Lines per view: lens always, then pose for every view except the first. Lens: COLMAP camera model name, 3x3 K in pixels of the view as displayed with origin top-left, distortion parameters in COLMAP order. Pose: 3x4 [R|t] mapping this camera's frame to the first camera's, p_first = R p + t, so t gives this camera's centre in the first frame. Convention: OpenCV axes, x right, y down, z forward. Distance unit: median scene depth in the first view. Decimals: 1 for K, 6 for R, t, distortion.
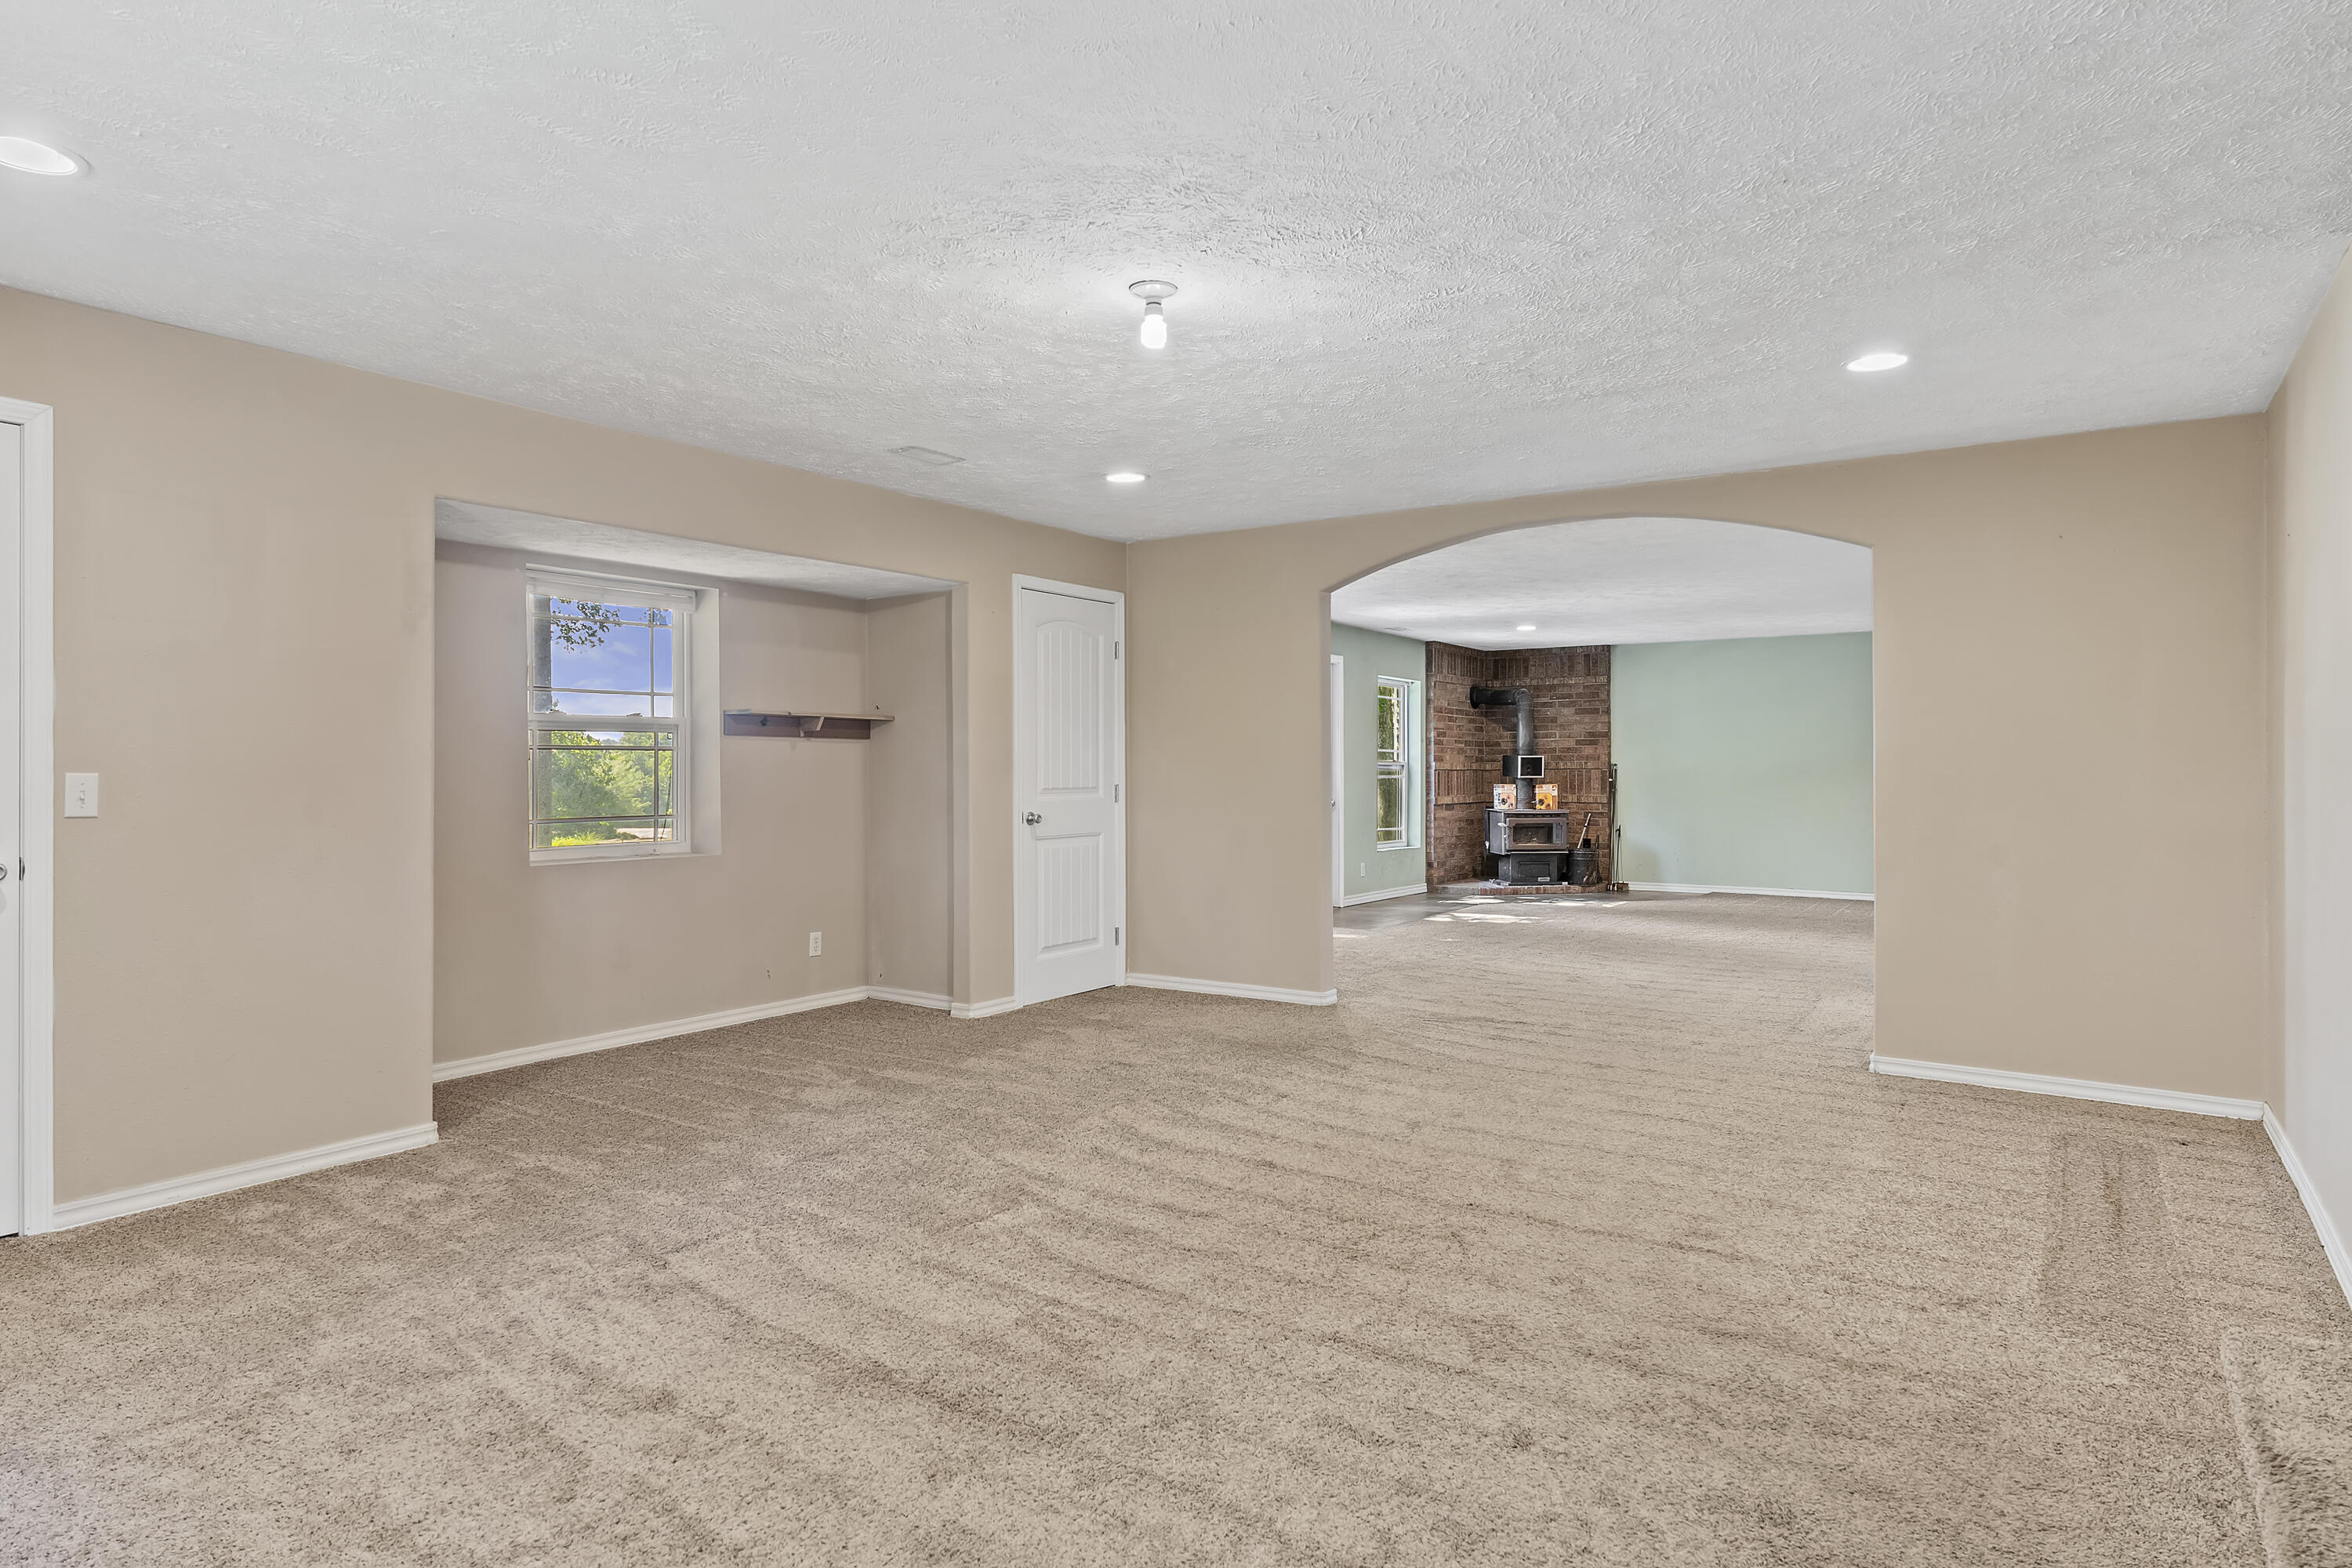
lens RADIAL K [[1311.5, 0, 1192.0], [0, 1311.5, 783.1], [0, 0, 1]] dist [0.004275, 0.000841]
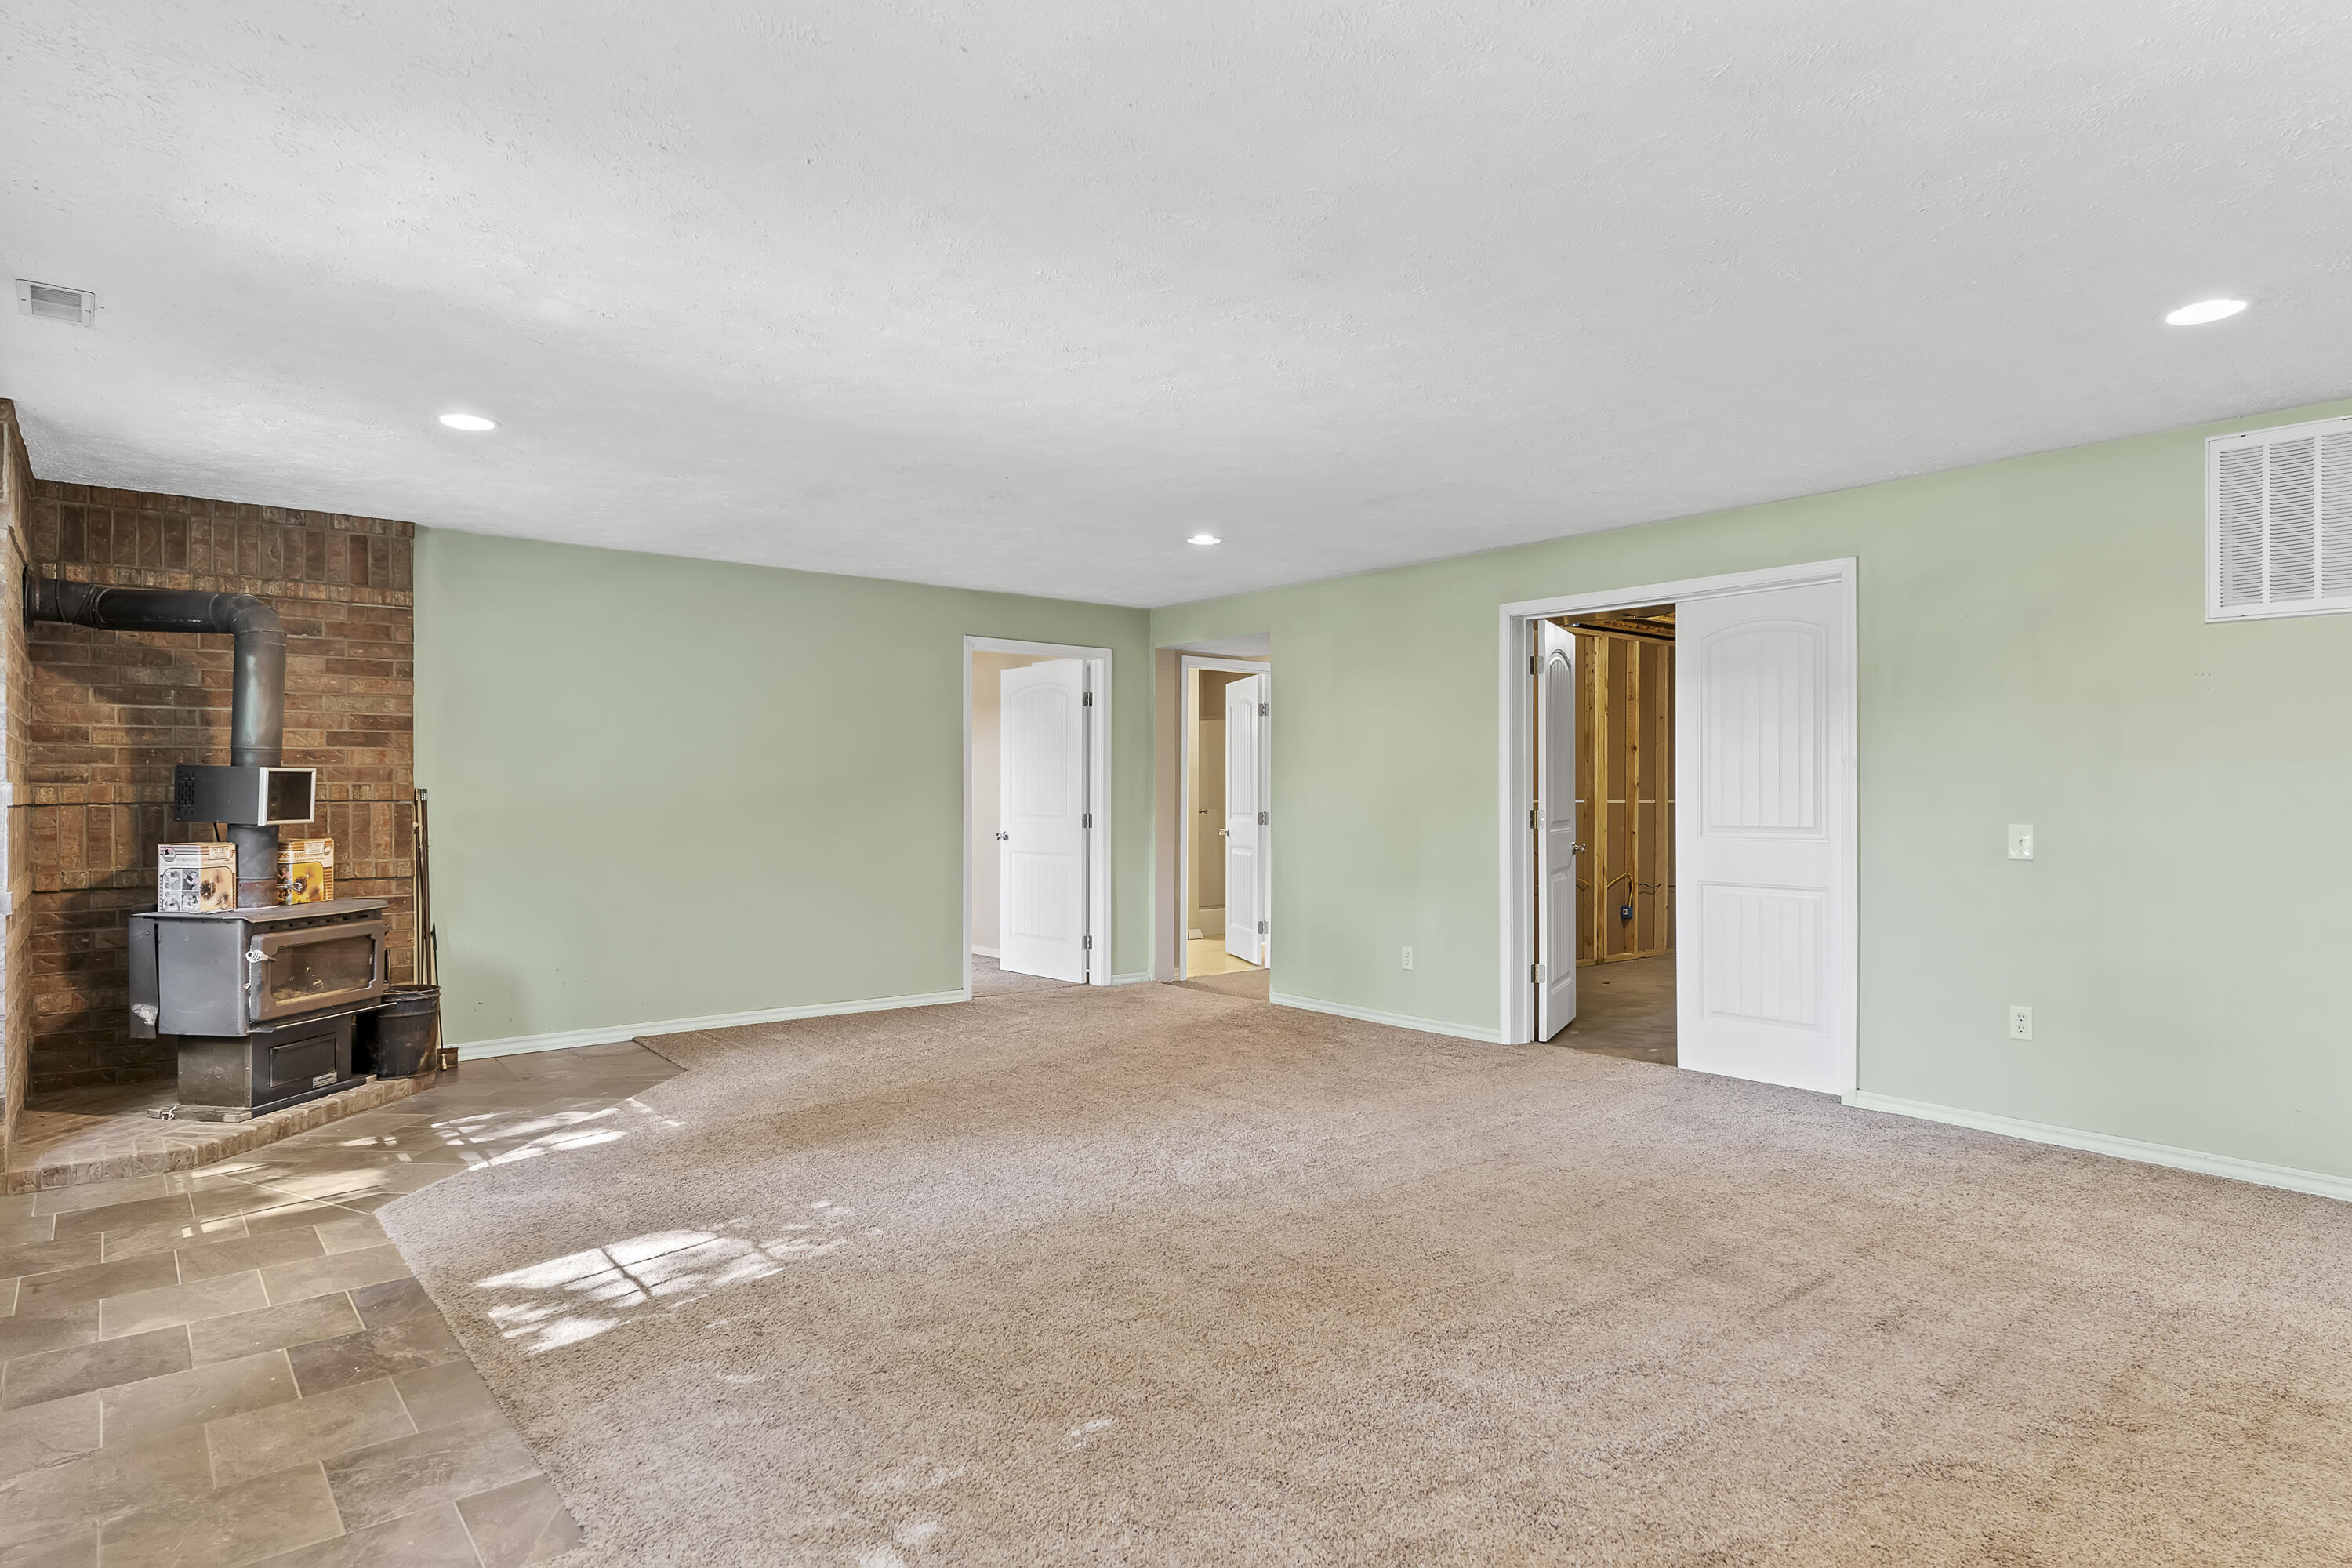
lens RADIAL K [[1308.0, 0, 1203.1], [0, 1308.0, 802.7], [0, 0, 1]] dist [-0.000402, -0.002120]
pose [[0.281683, -0.004273, 0.959498, -0.035337], [0.006776, 0.999974, 0.002464, -0.009446], [-0.959484, 0.005808, 0.281704, 0.619351]]
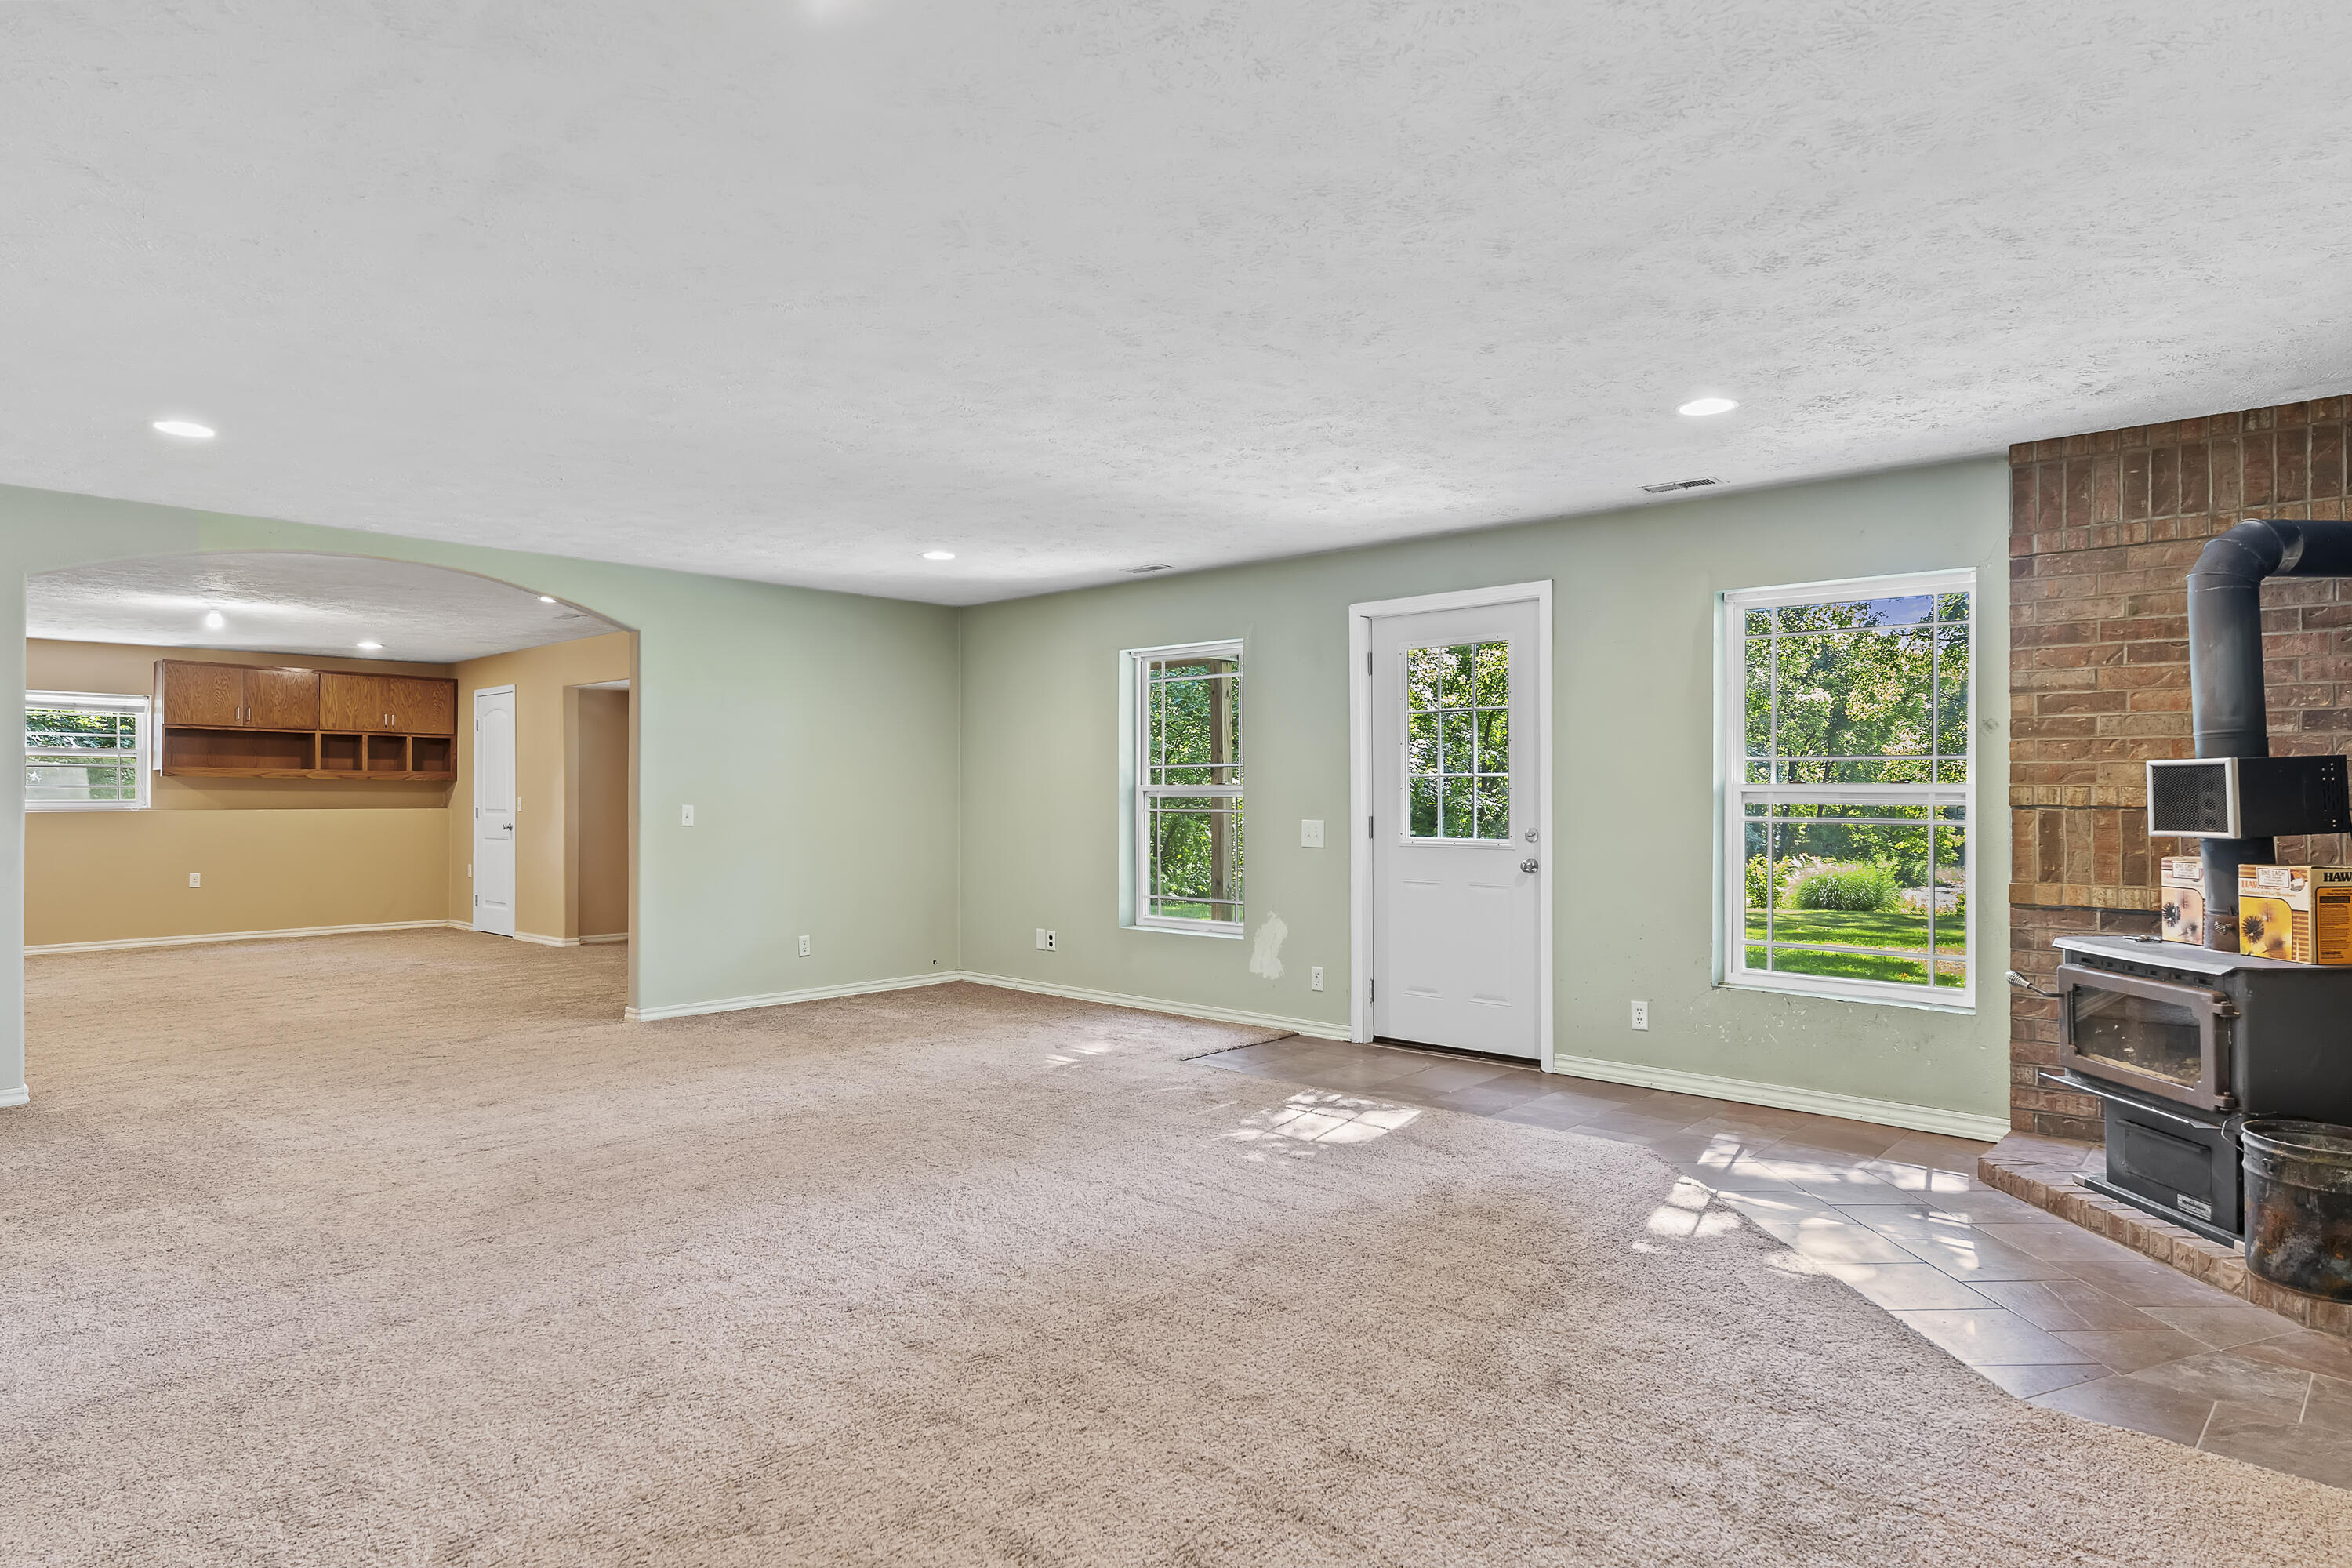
lens RADIAL K [[1311.5, 0, 1192.0], [0, 1311.5, 783.1], [0, 0, 1]] dist [0.004275, 0.000841]
pose [[-0.117611, -0.003871, -0.993052, 0.557176], [-0.008589, 0.999959, -0.002880, -0.012977], [0.993023, 0.008191, -0.117640, 0.803347]]
